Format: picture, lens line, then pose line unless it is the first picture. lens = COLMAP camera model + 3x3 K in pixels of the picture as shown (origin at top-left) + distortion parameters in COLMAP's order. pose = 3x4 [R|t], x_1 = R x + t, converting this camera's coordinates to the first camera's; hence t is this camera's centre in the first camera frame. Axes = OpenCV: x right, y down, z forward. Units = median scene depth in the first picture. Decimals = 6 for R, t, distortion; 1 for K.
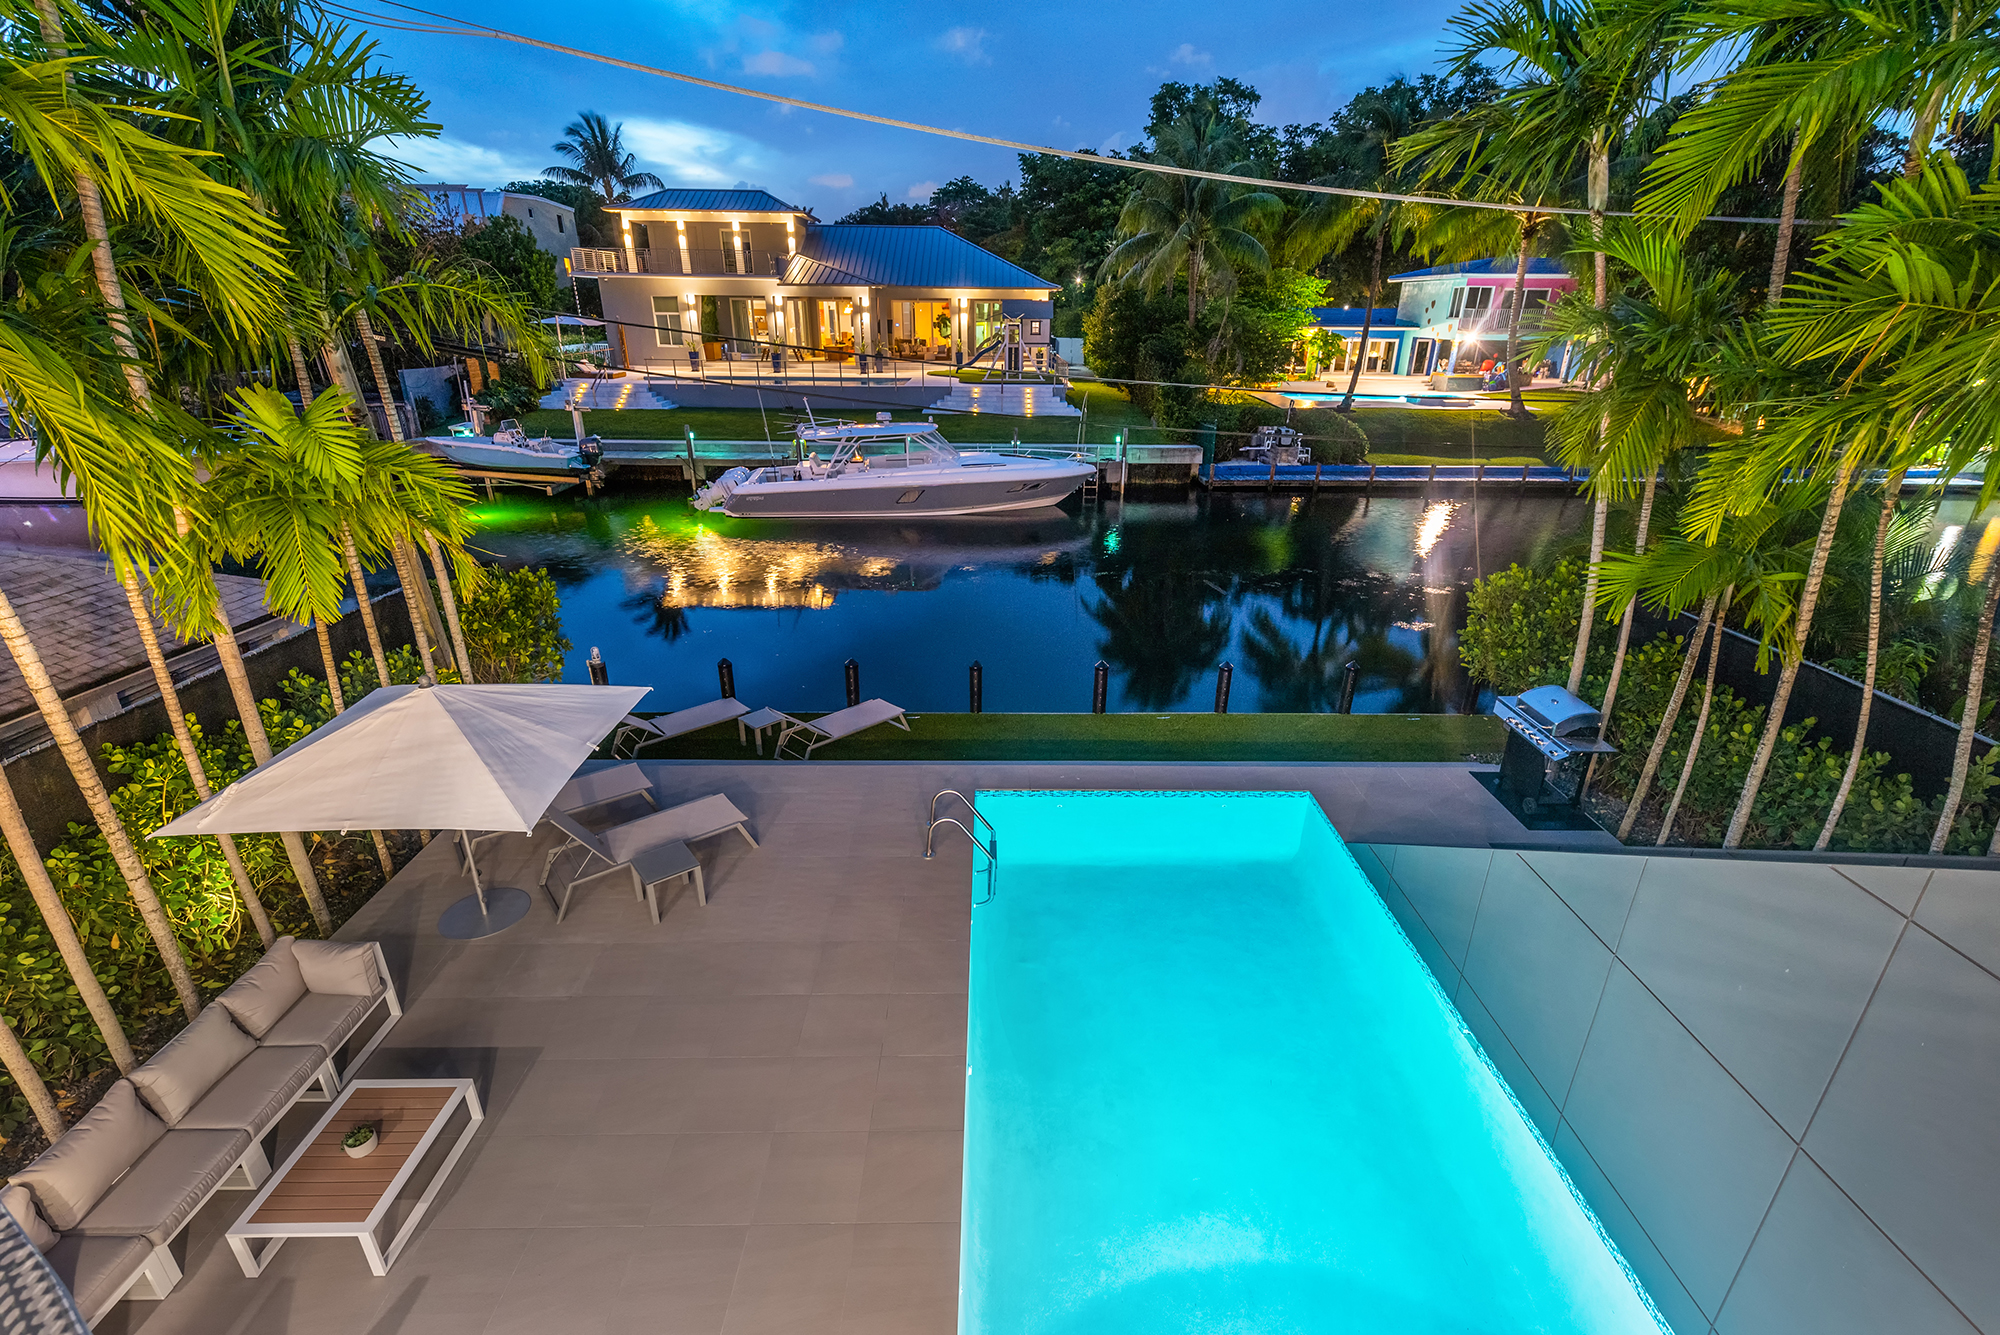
lens RADIAL K [[869.7, 0, 1007.7], [0, 869.7, 666.2], [0, 0, 1]] dist [0.023359, 0.000065]
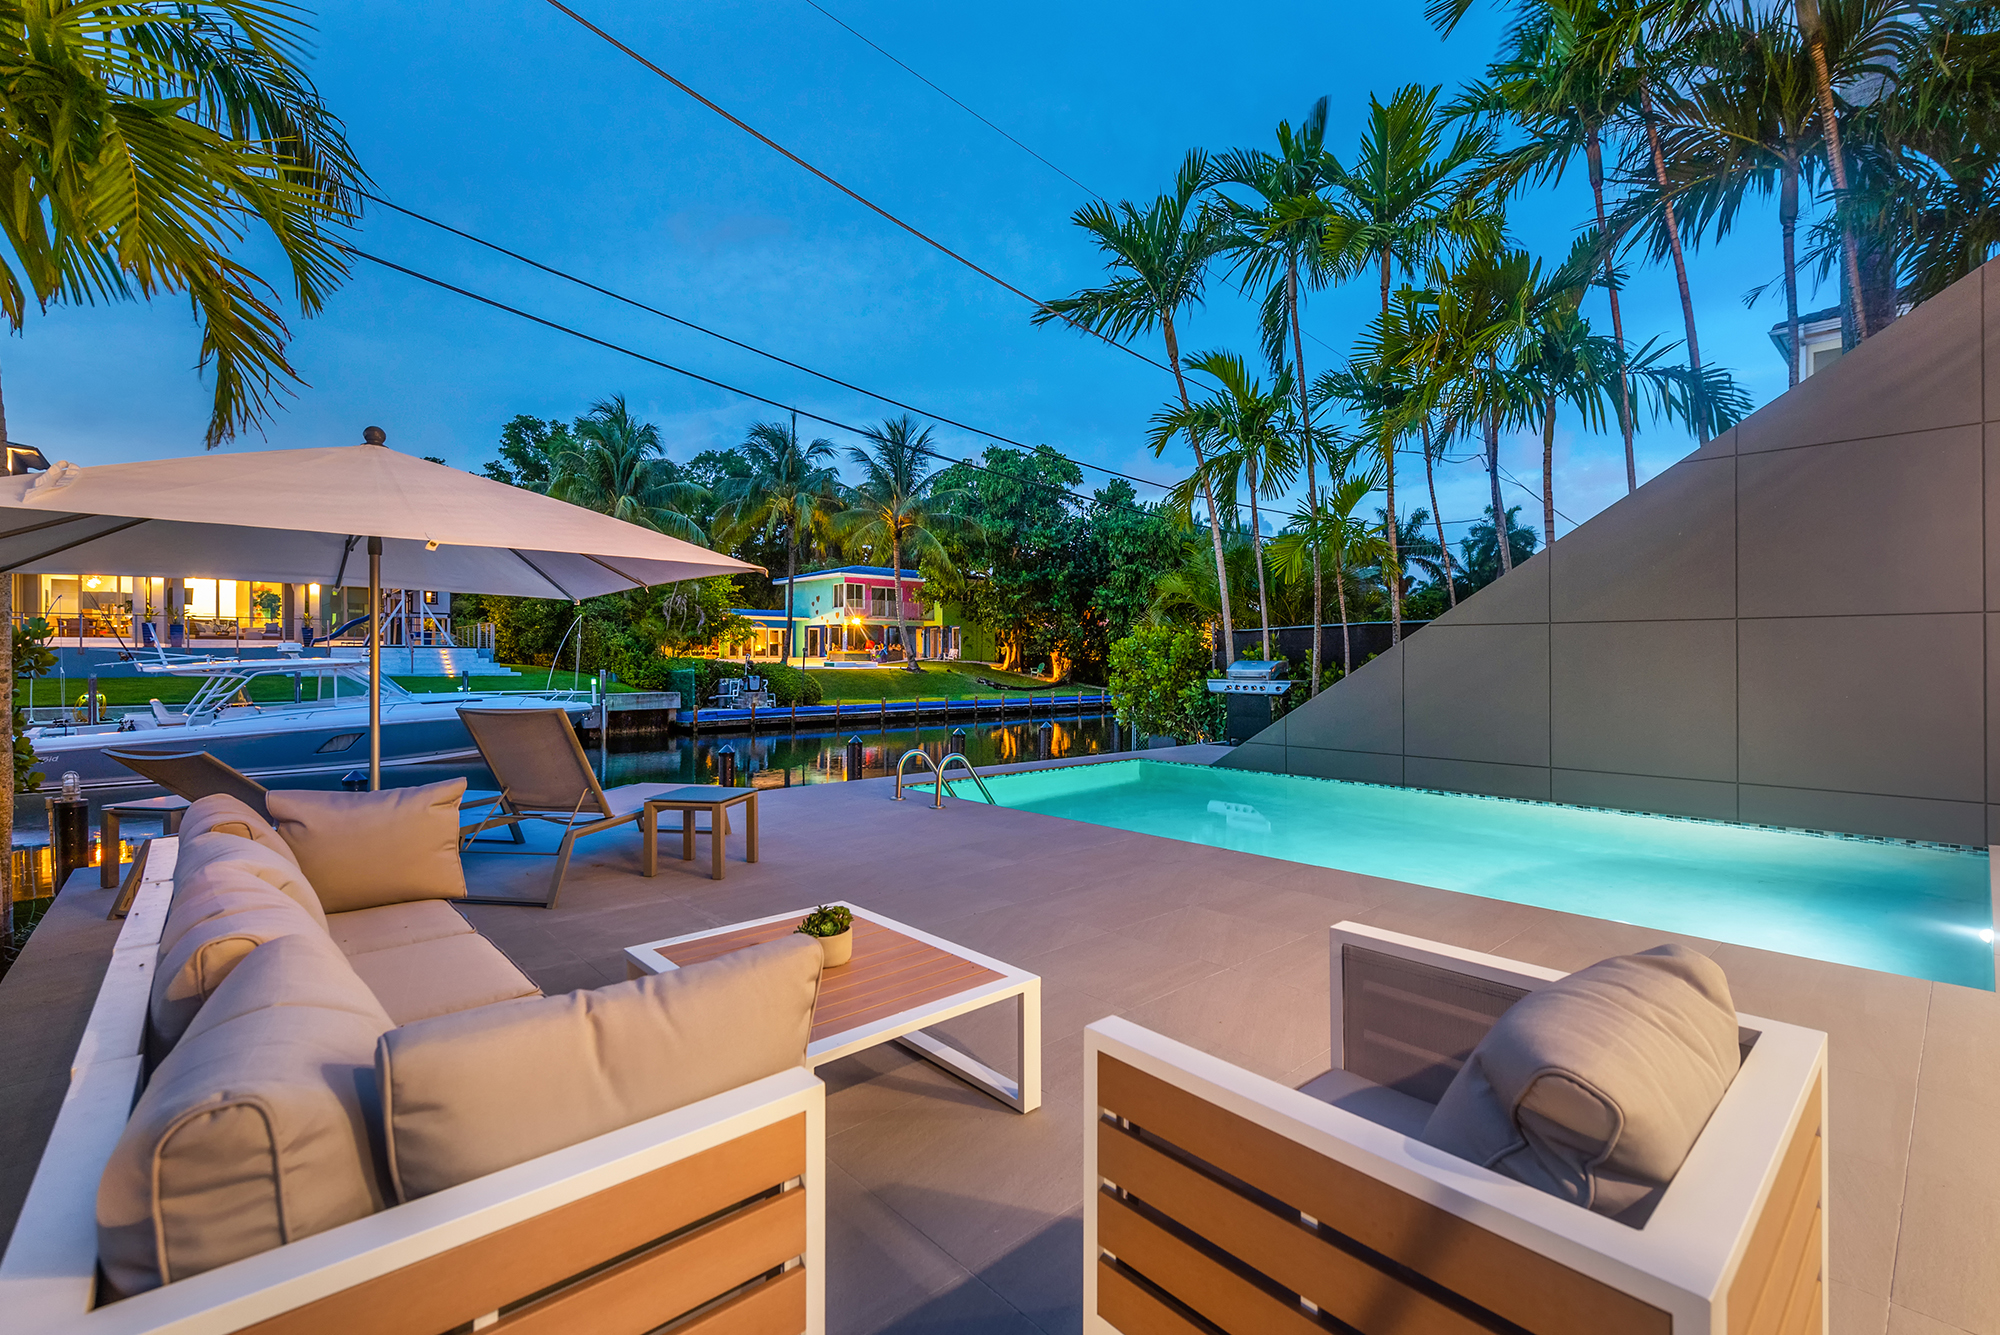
lens RADIAL K [[873.8, 0, 1000.0], [0, 873.8, 667.5], [0, 0, 1]] dist [0.002170, 0.000274]
pose [[0.755547, -0.013930, 0.654946, -0.108768], [0.254517, 0.927474, -0.273885, 0.062483], [-0.603631, 0.373628, 0.704296, 0.060057]]
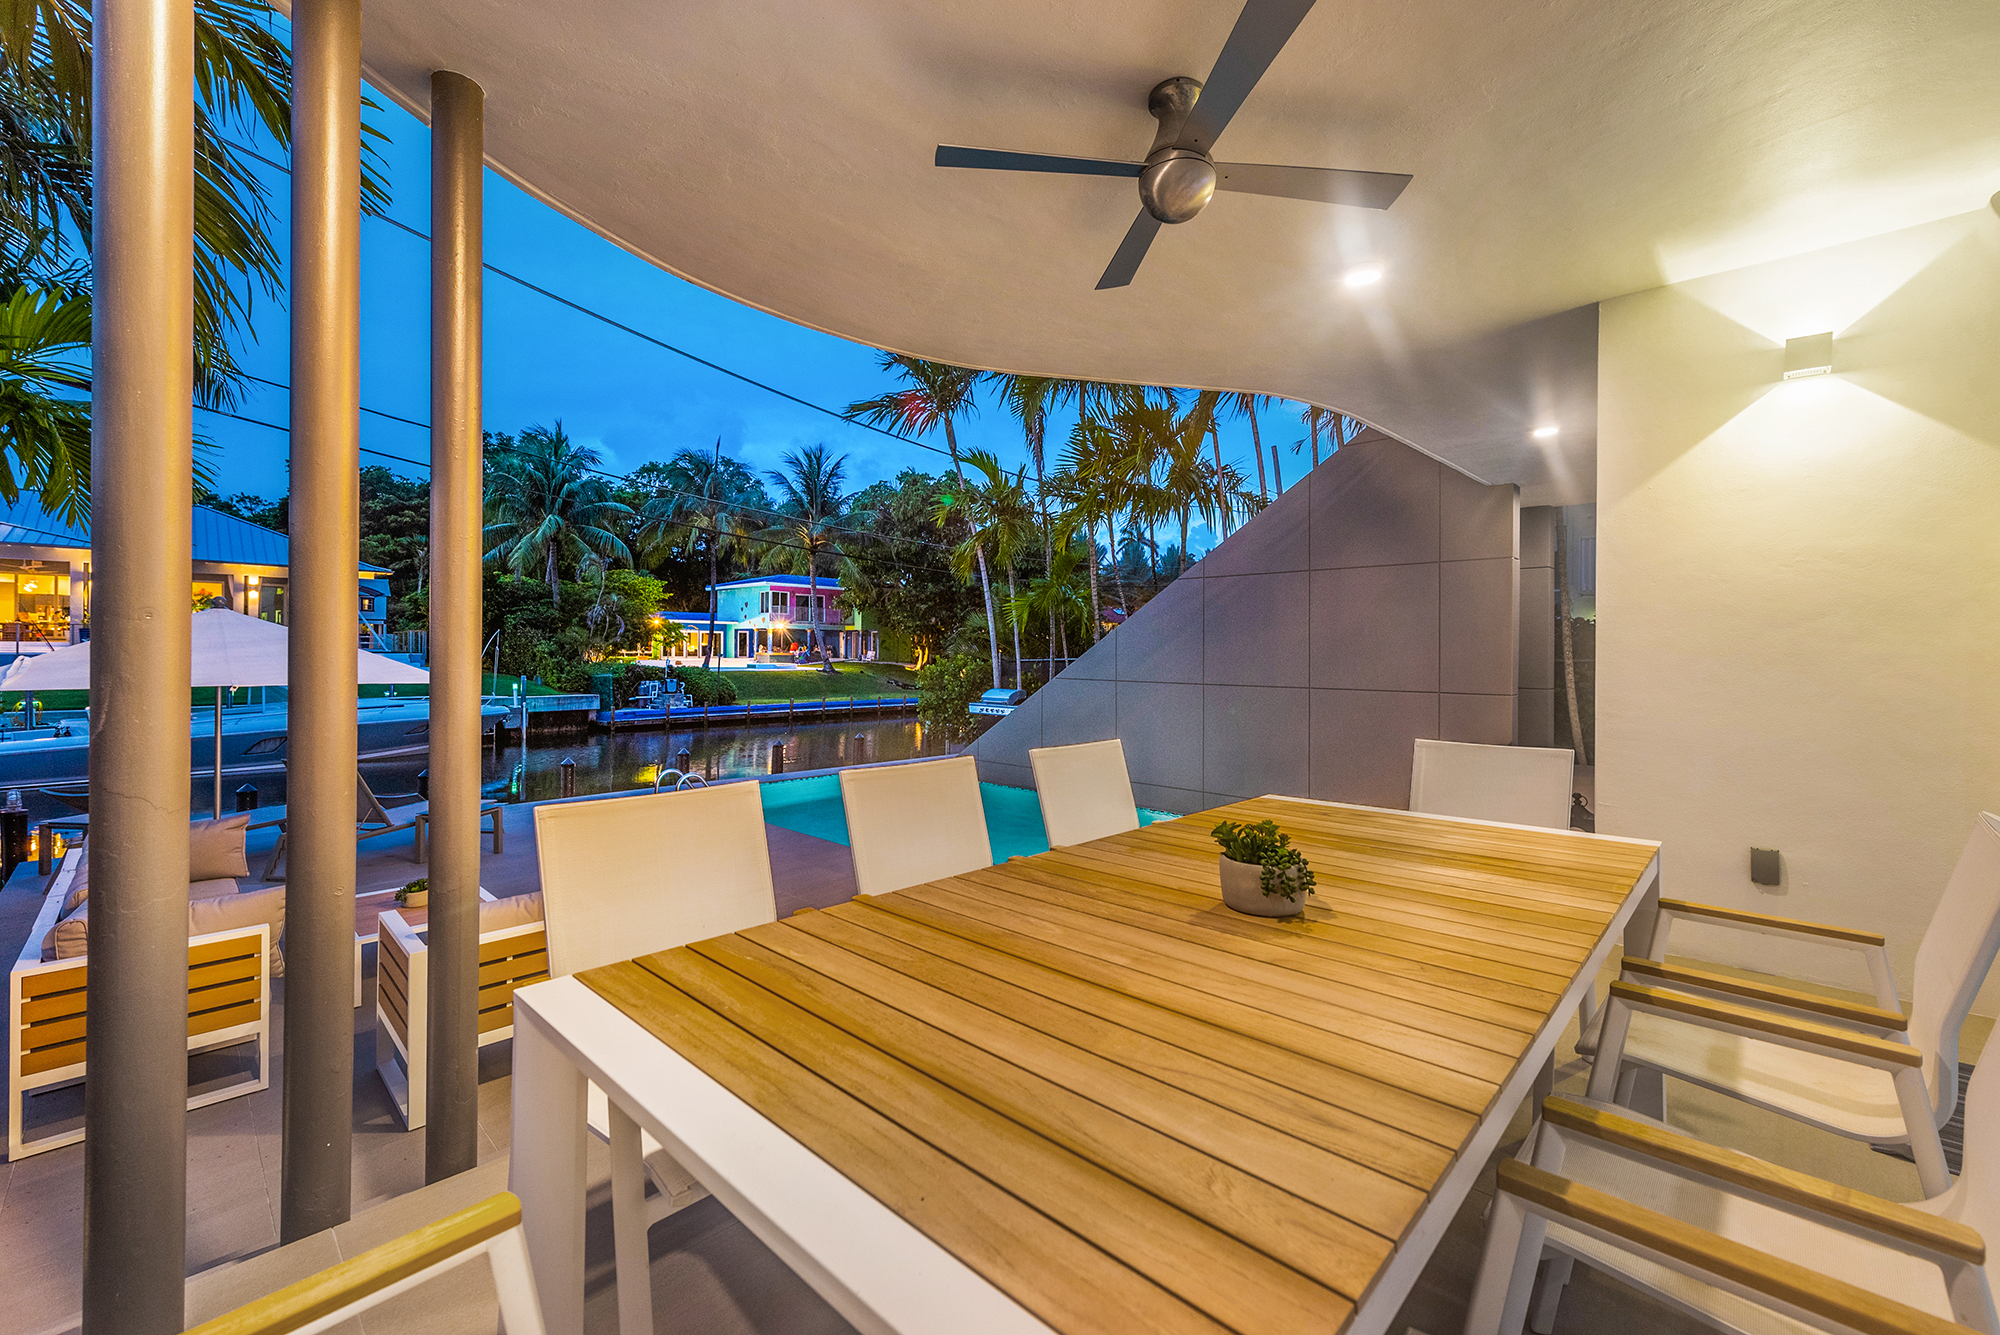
lens RADIAL K [[814.9, 0, 1014.9], [0, 814.9, 659.3], [0, 0, 1]] dist [-0.001789, -0.000112]
pose [[0.701120, -0.009370, 0.712982, -0.102469], [0.269975, 0.928959, -0.253275, 0.080000], [-0.659958, 0.370063, 0.653842, -0.021073]]
